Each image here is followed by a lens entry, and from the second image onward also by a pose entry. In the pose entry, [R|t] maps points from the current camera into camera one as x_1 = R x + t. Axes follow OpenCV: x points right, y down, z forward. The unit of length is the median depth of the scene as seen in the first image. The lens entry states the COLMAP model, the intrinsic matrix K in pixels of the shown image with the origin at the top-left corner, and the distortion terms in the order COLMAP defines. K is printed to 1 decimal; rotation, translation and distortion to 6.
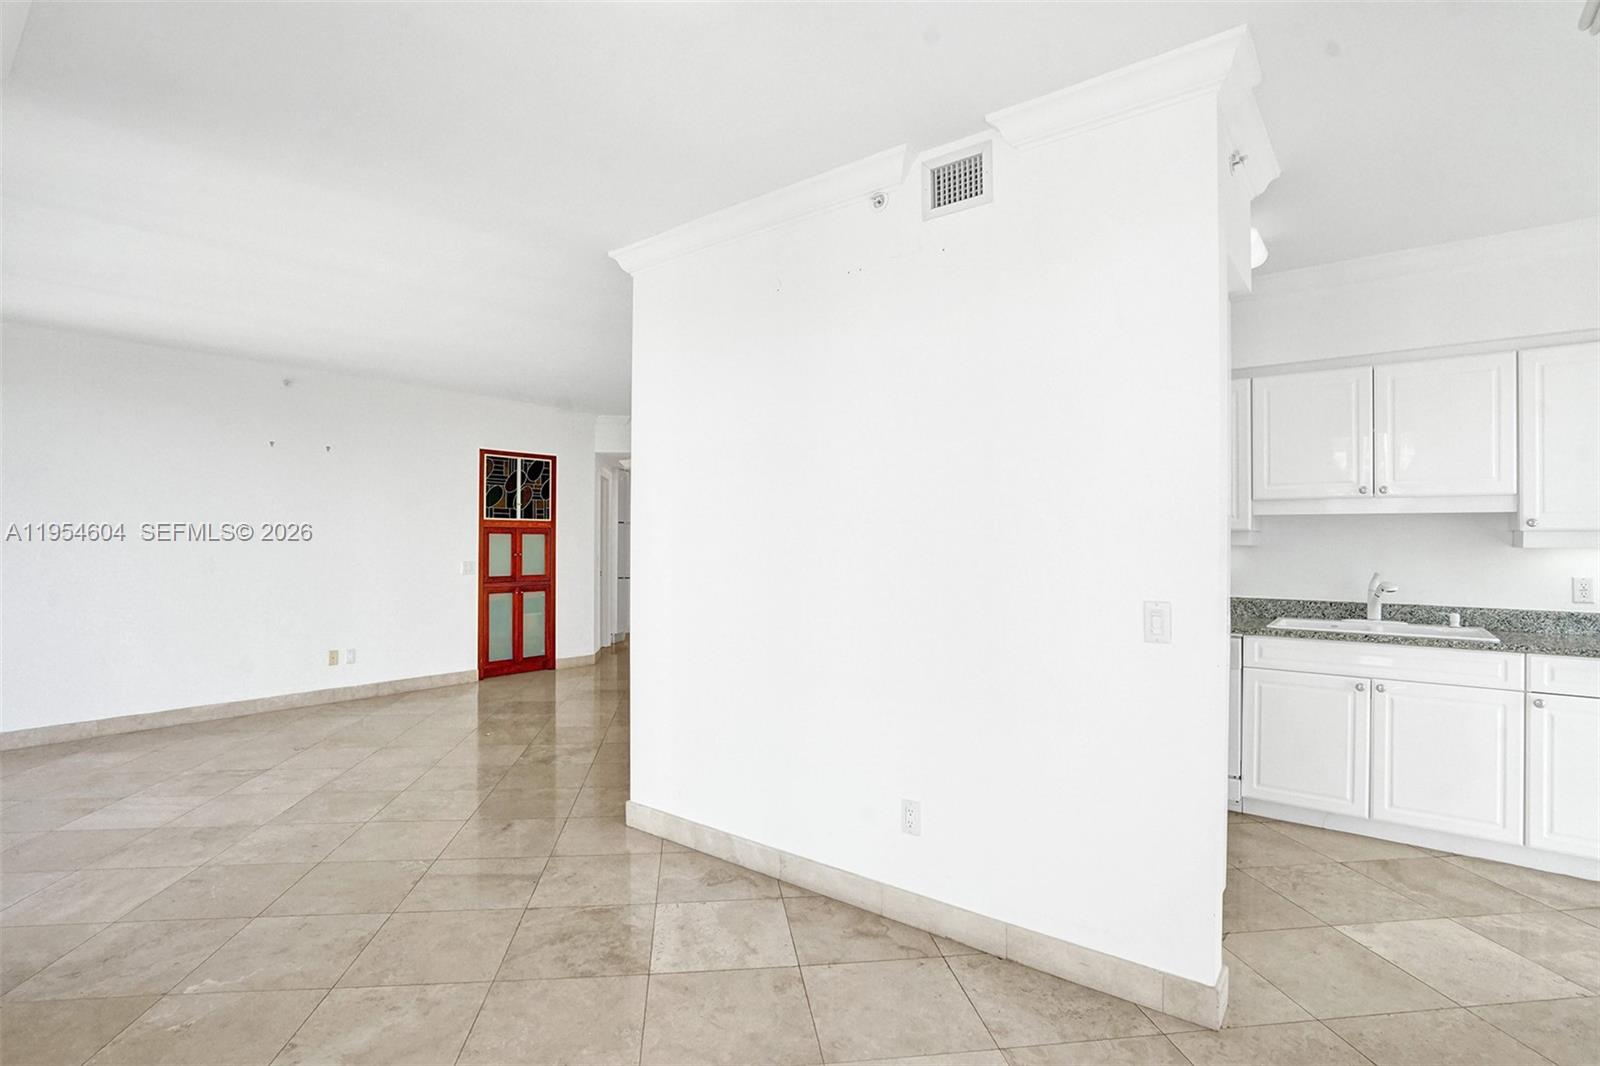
lens RADIAL K [[779.3, 0, 791.5], [0, 779.3, 535.9], [0, 0, 1]] dist [-0.004160, -0.000336]
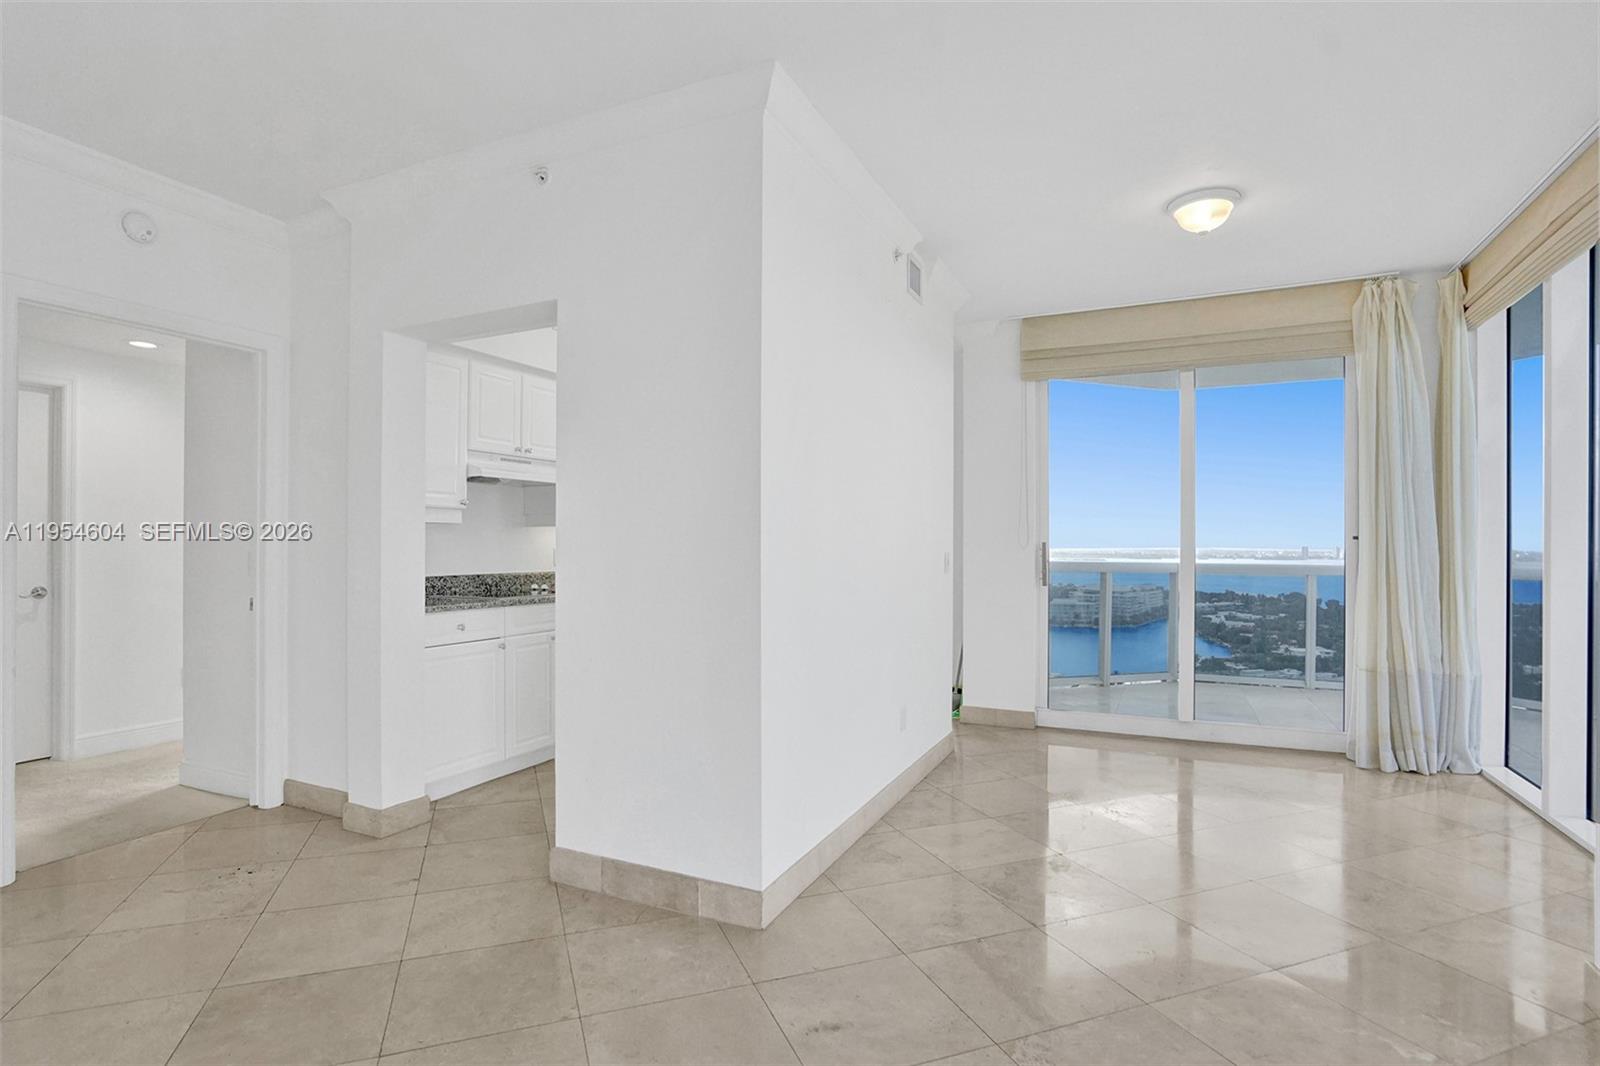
lens RADIAL K [[815.4, 0, 795.4], [0, 815.4, 544.5], [0, 0, 1]] dist [0.001296, 0.000634]
pose [[-0.245046, 0.000686, 0.969511, -1.150913], [-0.005569, 0.999982, -0.002115, 0.056664], [-0.969495, -0.005918, -0.245038, 1.479977]]
